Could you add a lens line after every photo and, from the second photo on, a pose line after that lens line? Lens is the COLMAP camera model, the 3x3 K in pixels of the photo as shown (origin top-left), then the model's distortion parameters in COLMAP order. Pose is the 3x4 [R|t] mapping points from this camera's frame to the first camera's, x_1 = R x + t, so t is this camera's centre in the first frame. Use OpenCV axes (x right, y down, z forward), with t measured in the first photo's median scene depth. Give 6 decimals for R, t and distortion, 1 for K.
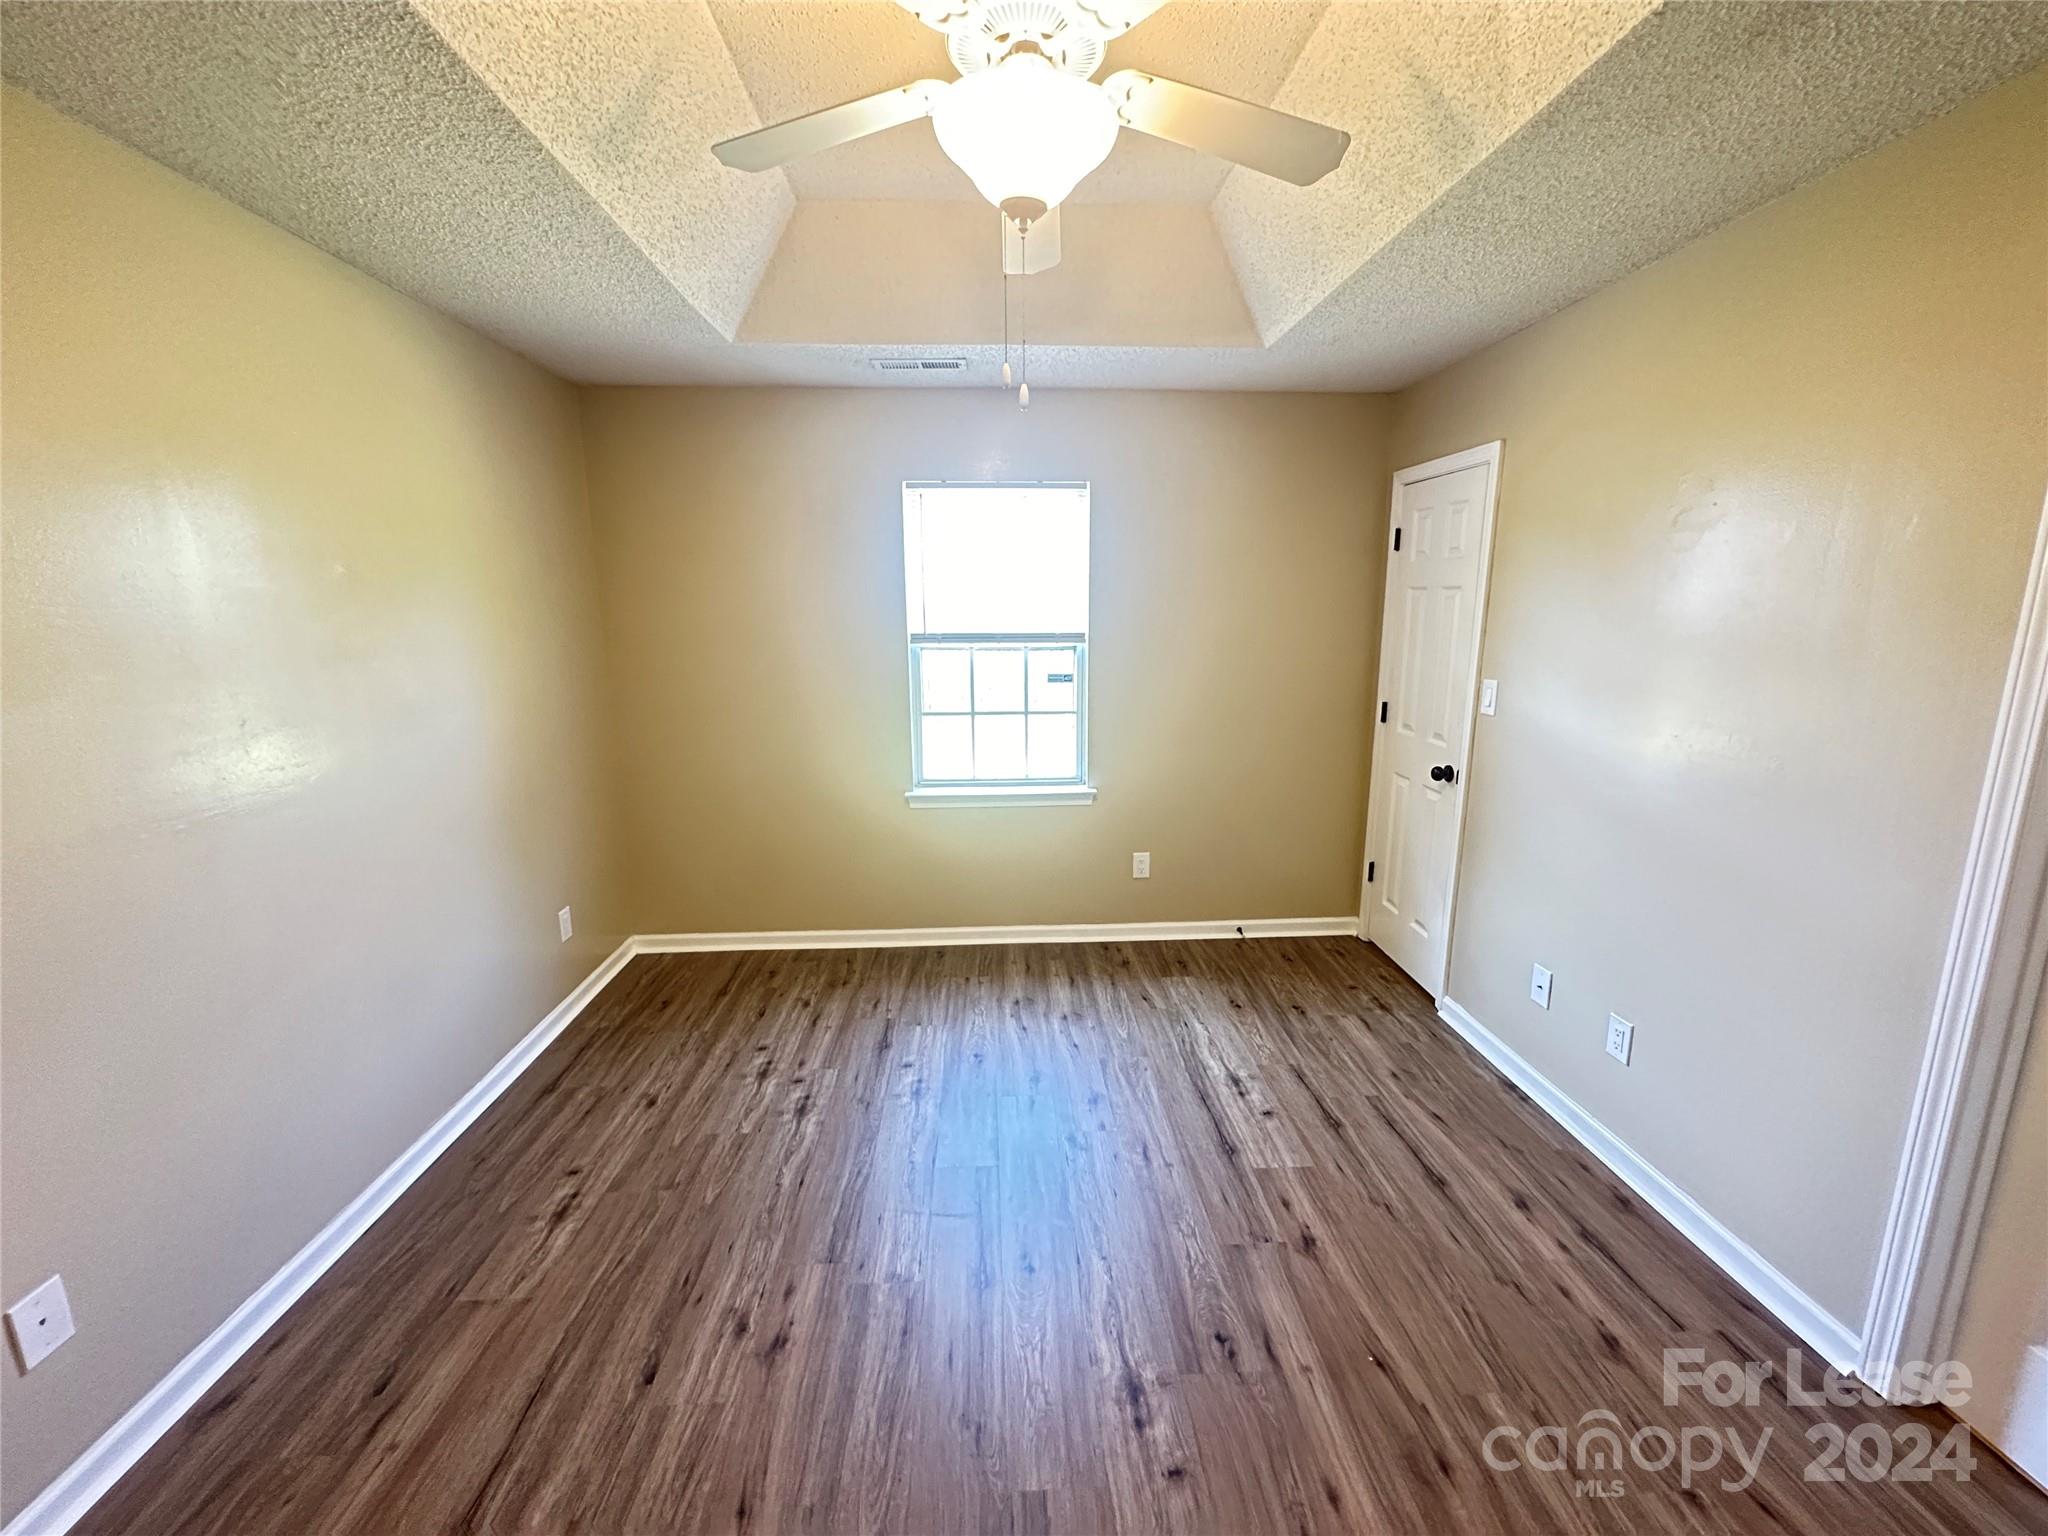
lens RADIAL K [[815.1, 0, 1026.0], [0, 815.1, 766.4], [0, 0, 1]] dist [-0.005328, 0.000261]
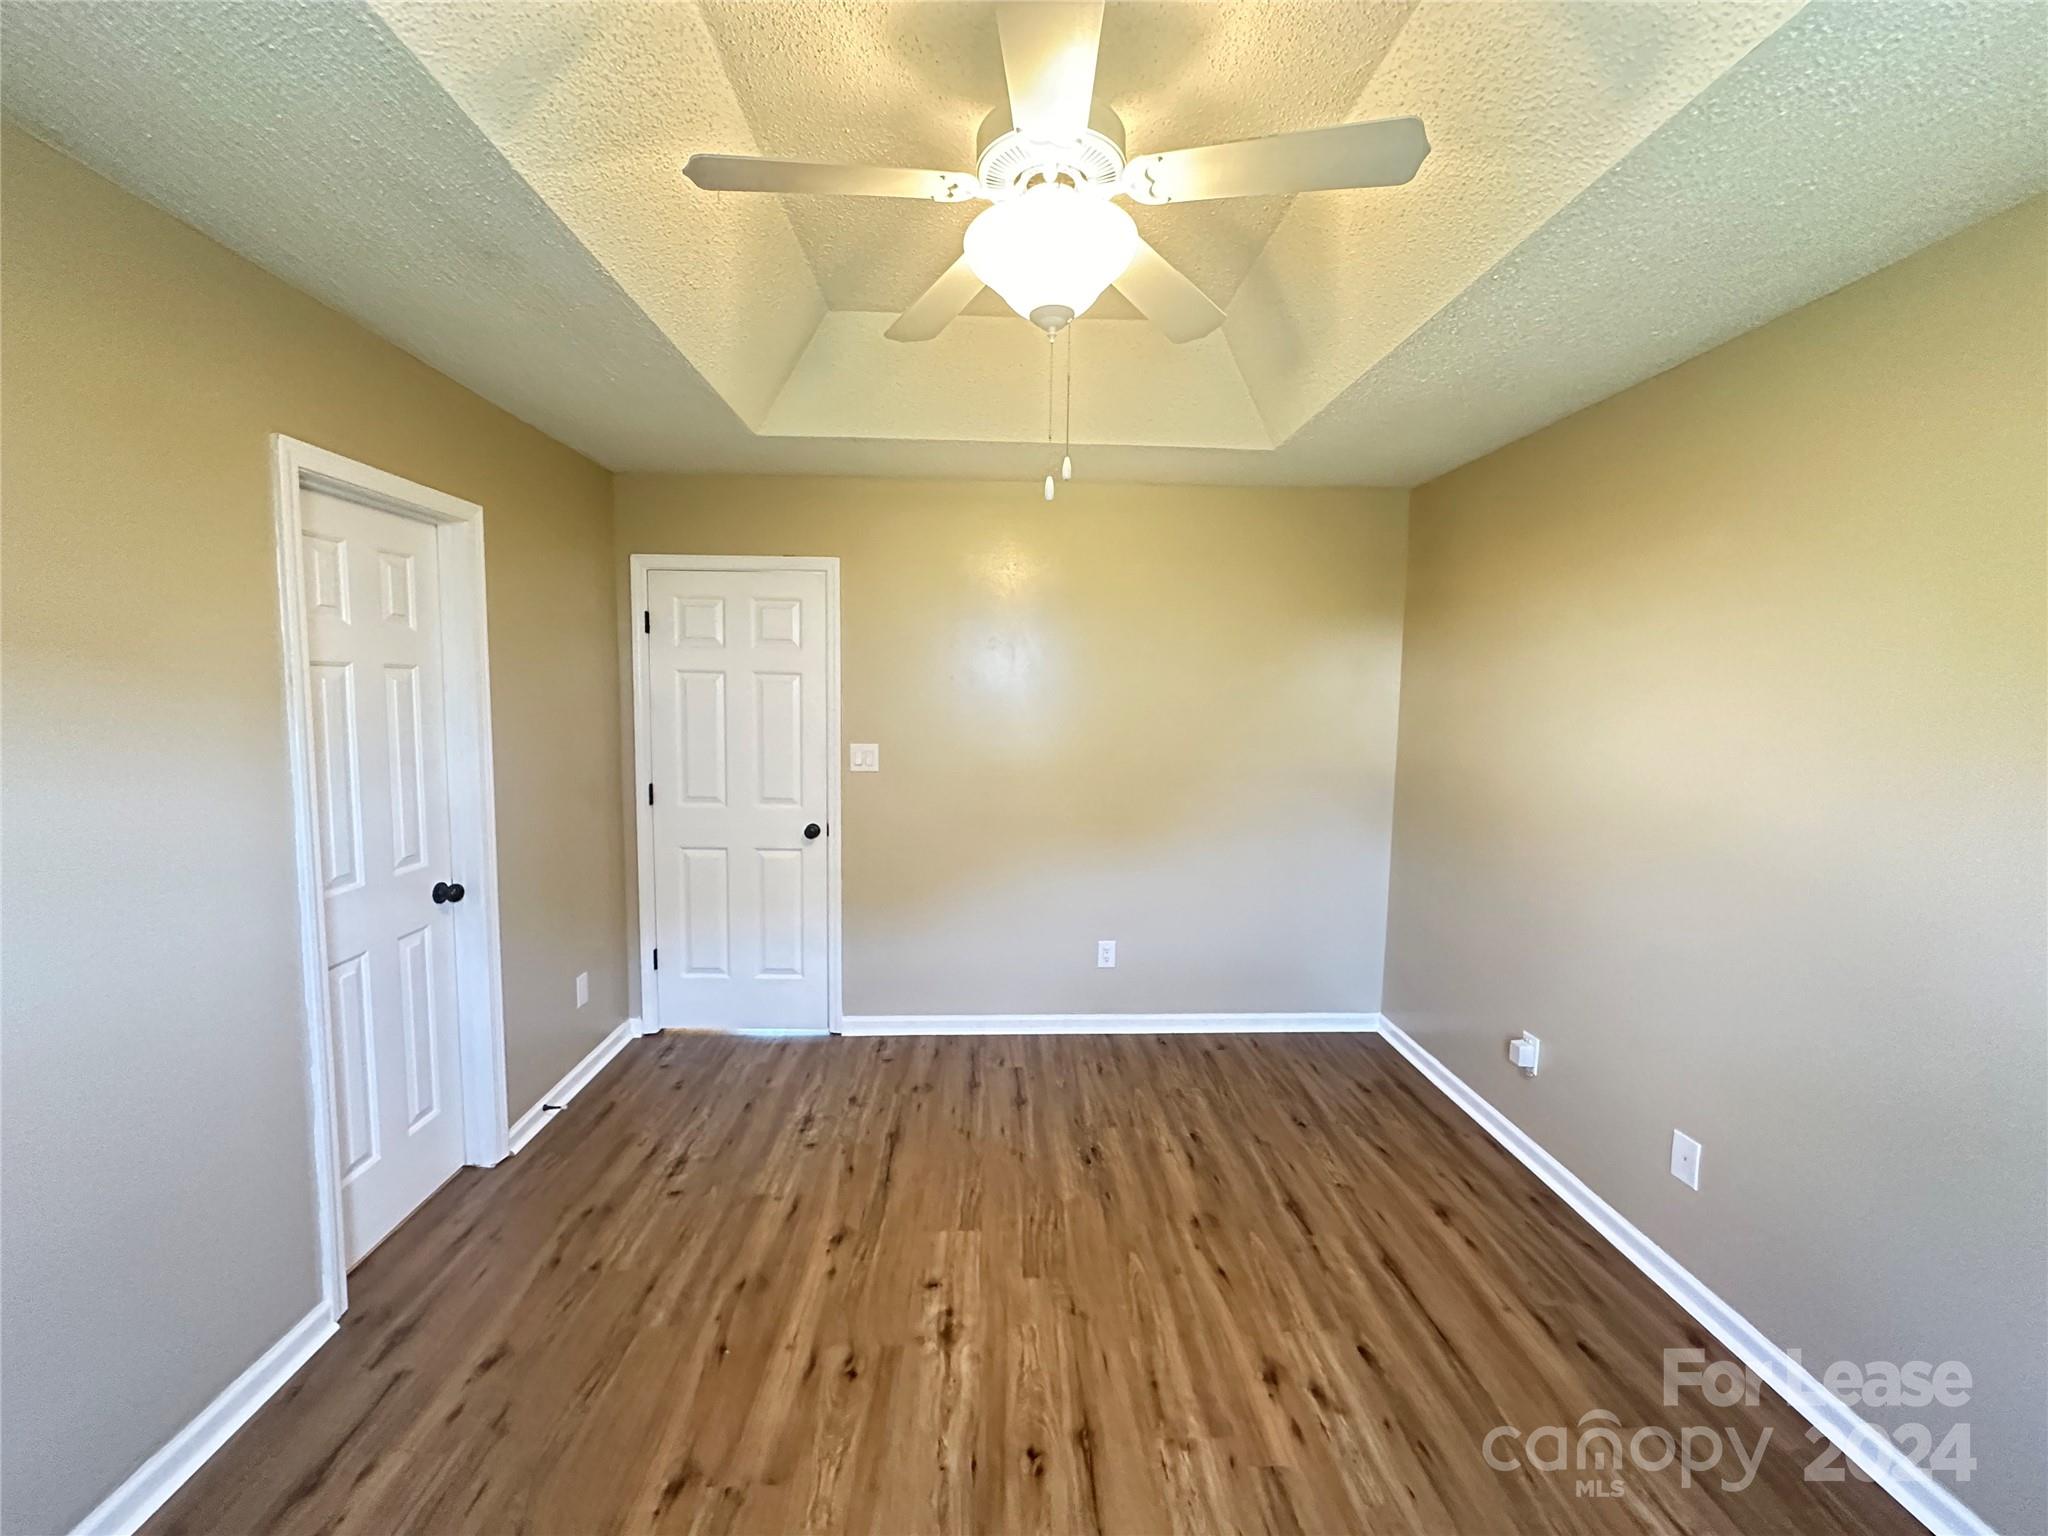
lens RADIAL K [[815.1, 0, 1028.2], [0, 815.1, 767.8], [0, 0, 1]] dist [-0.005328, 0.000261]
pose [[-0.999922, -0.008738, 0.008951, 0.007724], [-0.005817, 0.958325, 0.285621, -0.300706], [-0.011073, 0.285547, -0.958301, 1.533374]]
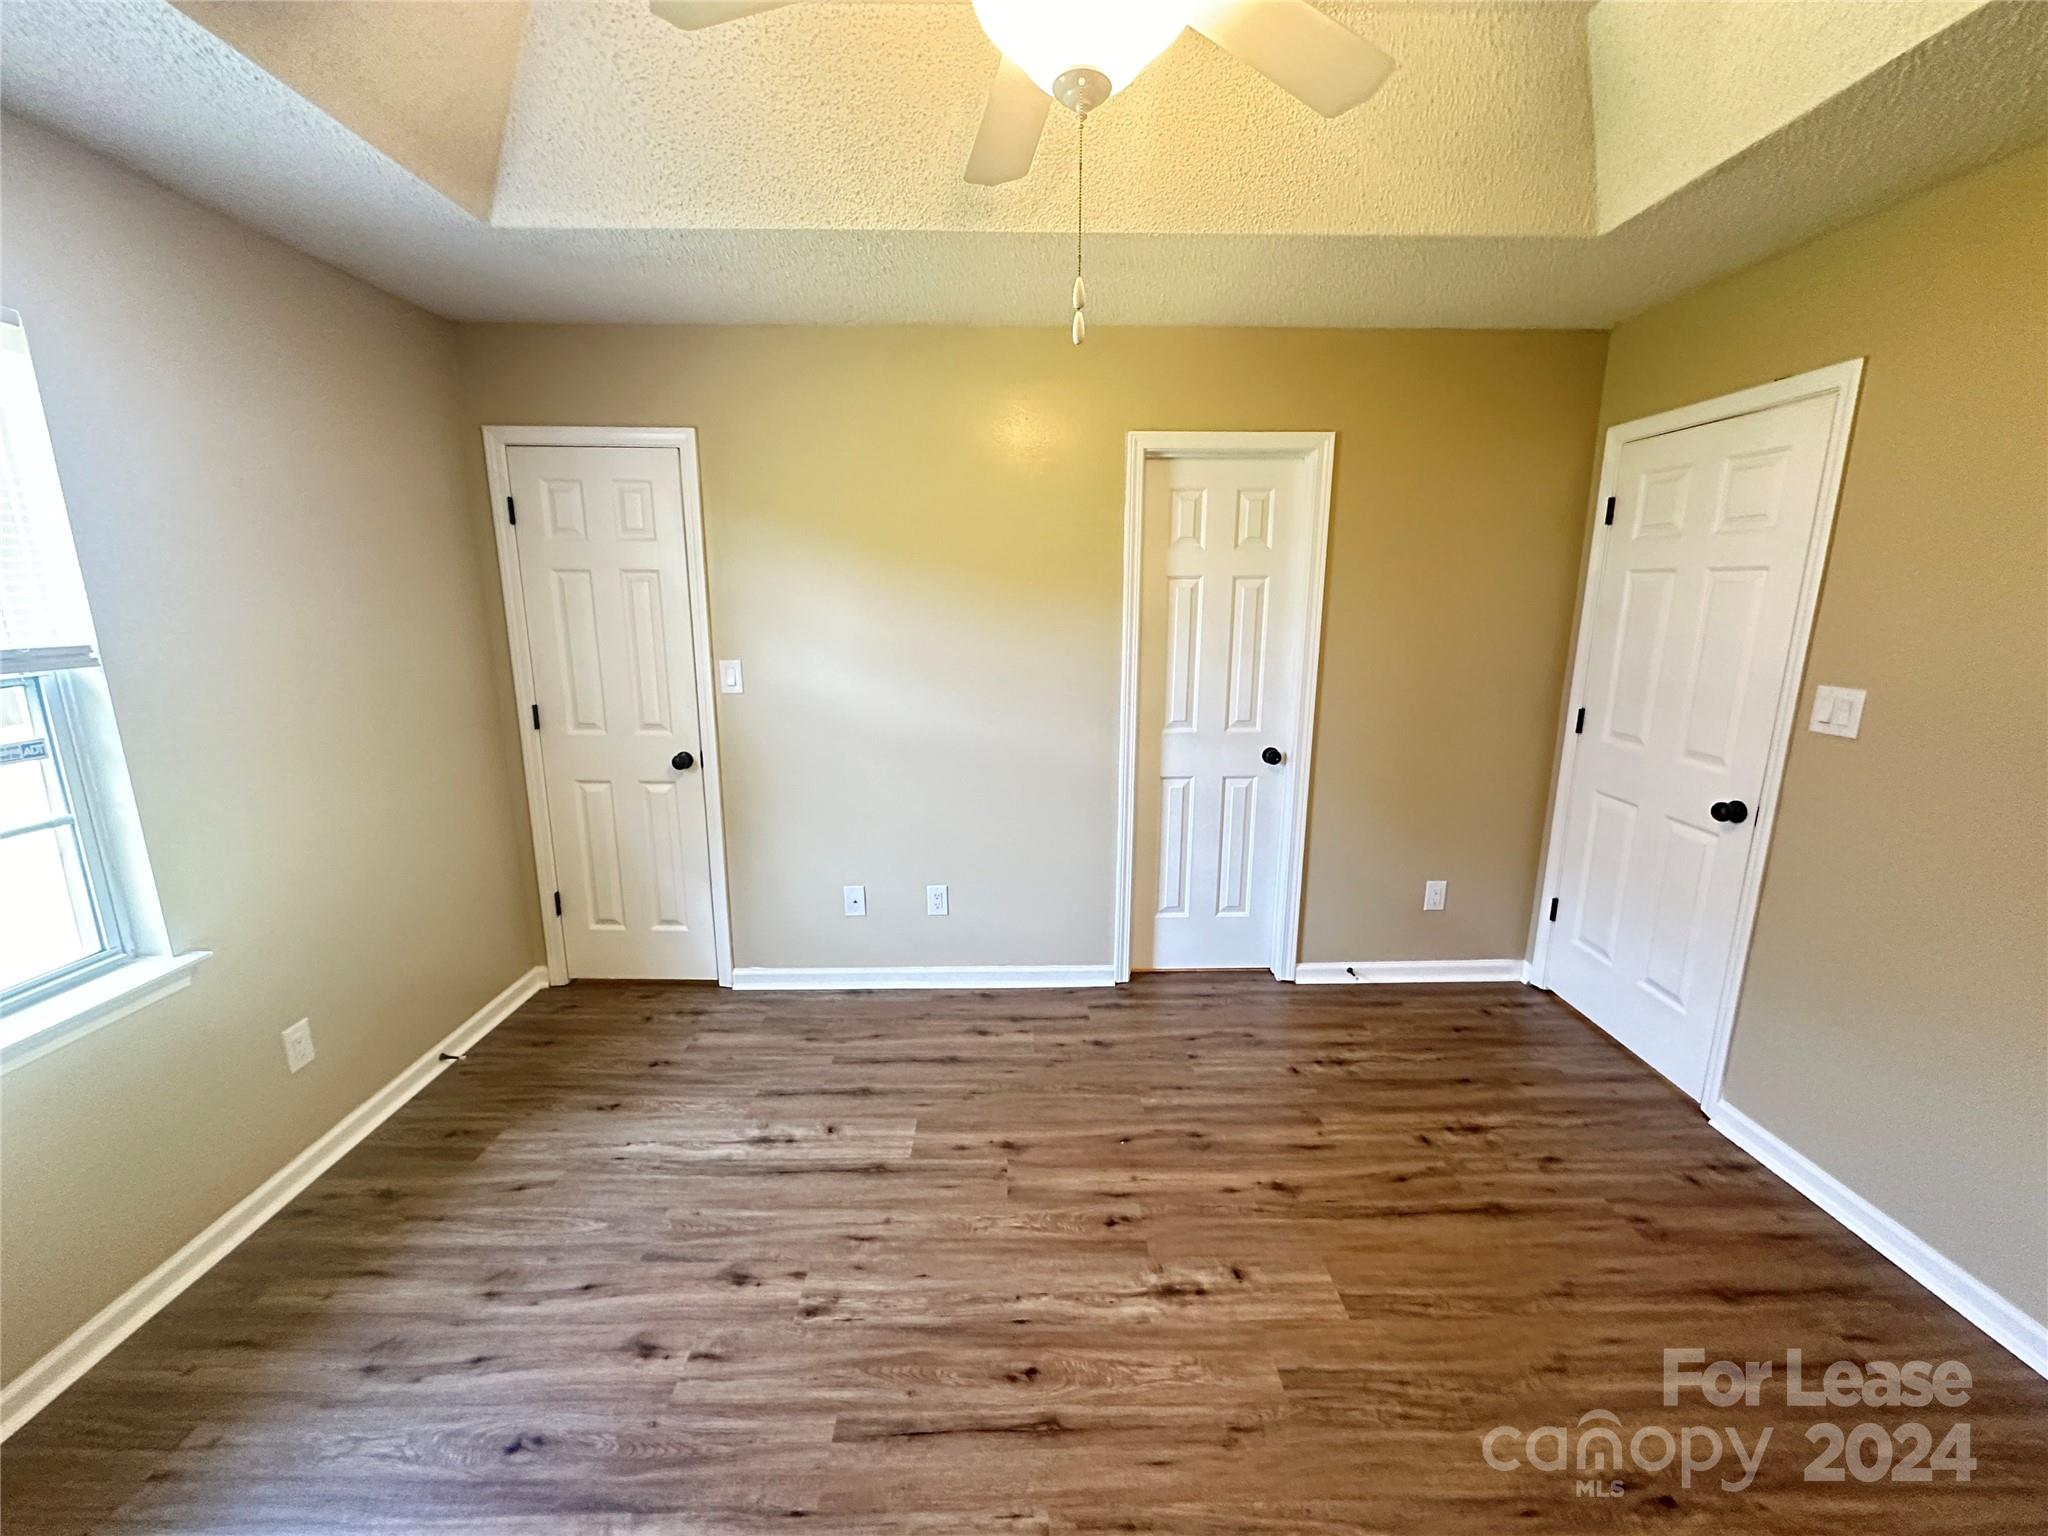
lens RADIAL K [[815.1, 0, 1022.0], [0, 815.1, 767.5], [0, 0, 1]] dist [-0.005328, 0.000261]
pose [[0.038432, -0.206701, 0.977649, -0.658624], [0.193287, 0.961432, 0.195675, -0.147338], [-0.980389, 0.181447, 0.076902, 0.790019]]
